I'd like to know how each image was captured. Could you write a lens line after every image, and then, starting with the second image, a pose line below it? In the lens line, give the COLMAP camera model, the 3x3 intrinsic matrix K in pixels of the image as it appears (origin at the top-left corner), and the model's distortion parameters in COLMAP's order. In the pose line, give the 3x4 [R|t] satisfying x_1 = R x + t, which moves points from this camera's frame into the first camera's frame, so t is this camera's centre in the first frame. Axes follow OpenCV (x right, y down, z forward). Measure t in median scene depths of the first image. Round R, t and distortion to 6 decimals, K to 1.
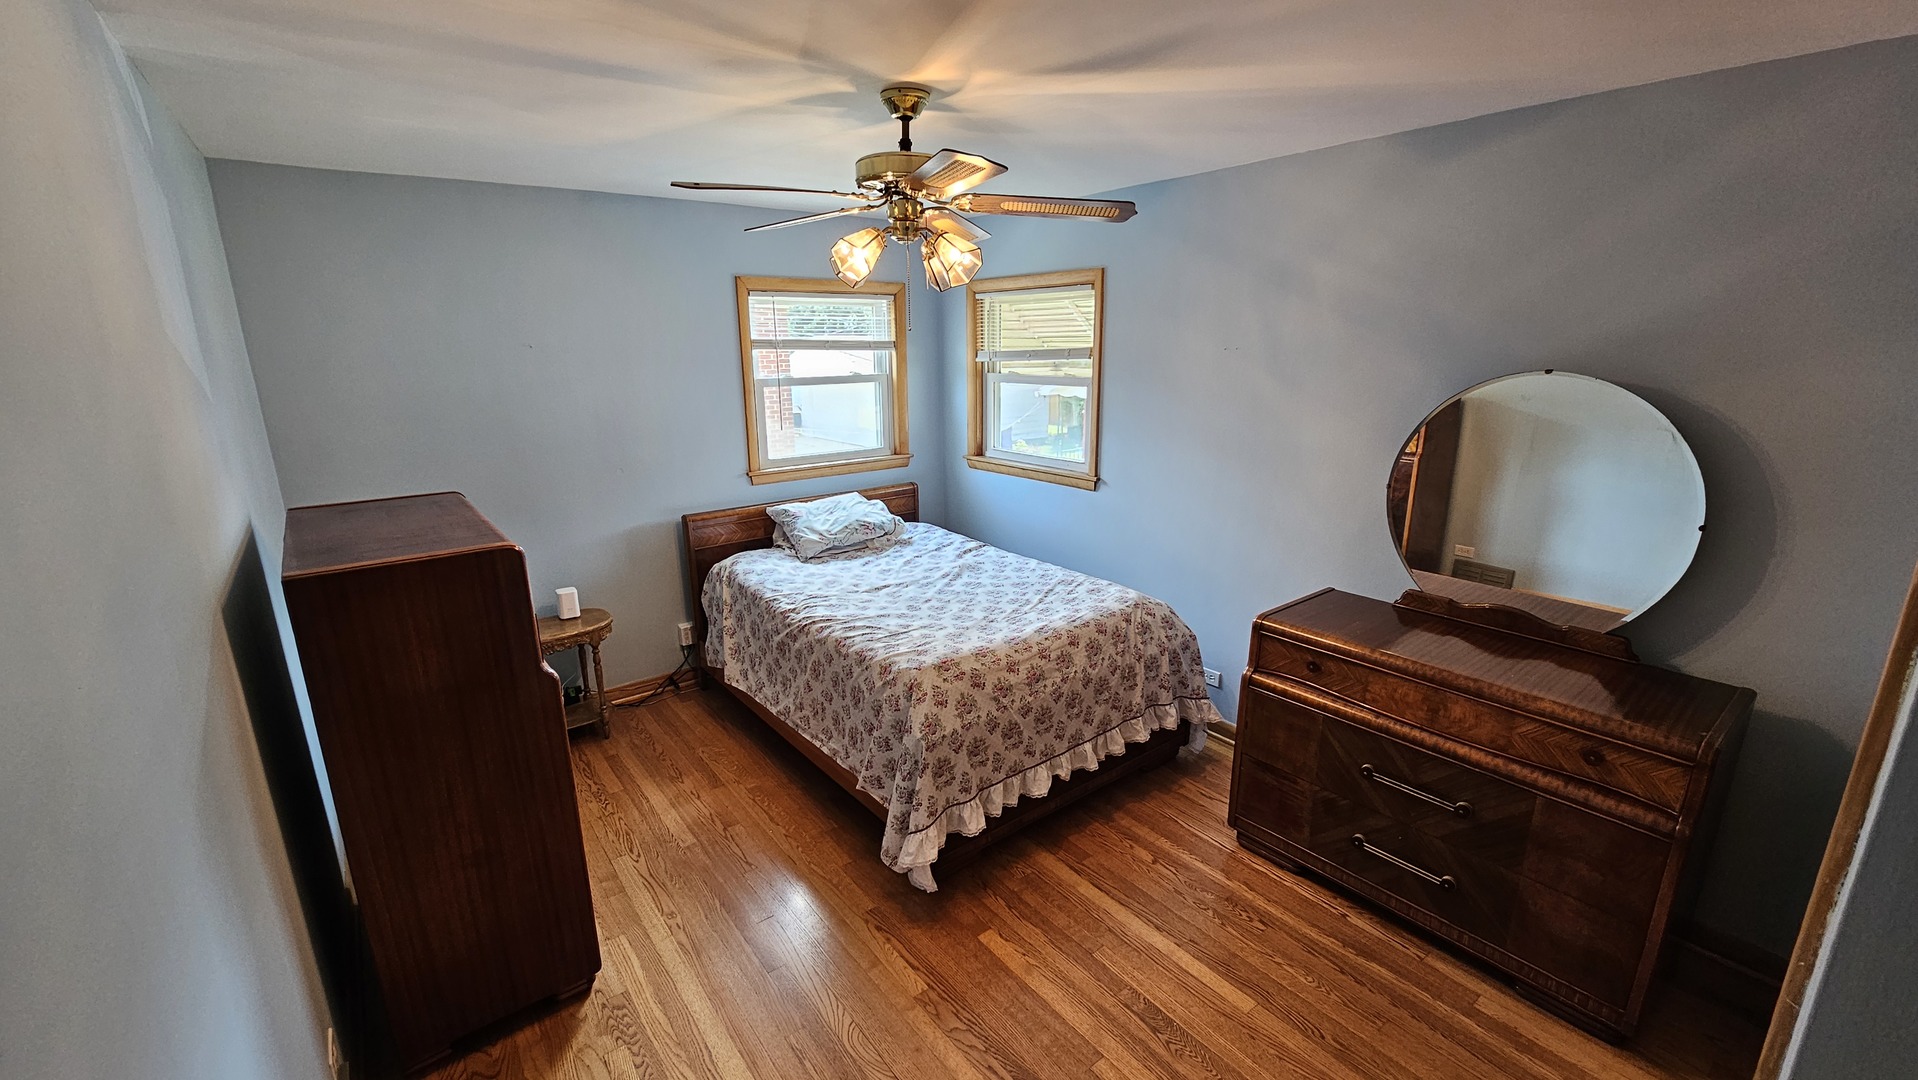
lens RADIAL K [[780.8, 0, 949.5], [0, 780.8, 554.8], [0, 0, 1]] dist [-0.001412, -0.001290]
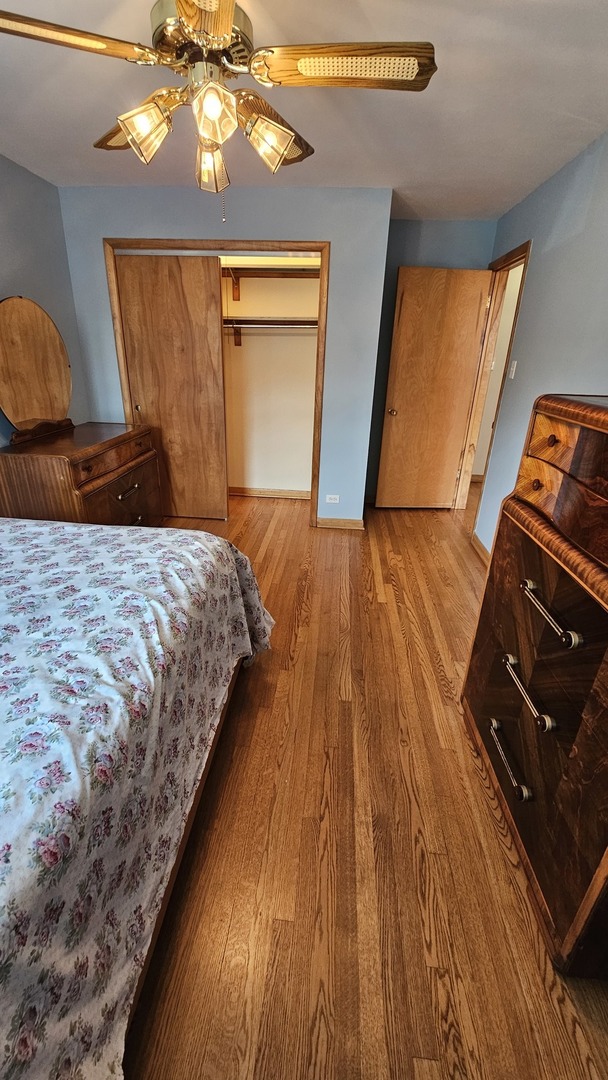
lens RADIAL K [[439.7, 0, 292.4], [0, 439.7, 536.4], [0, 0, 1]] dist [-0.001412, -0.001290]
pose [[-0.730423, -0.273900, 0.625668, -0.510234], [0.166238, 0.817221, 0.551828, -0.195763], [-0.662455, 0.507078, -0.551385, 1.188508]]
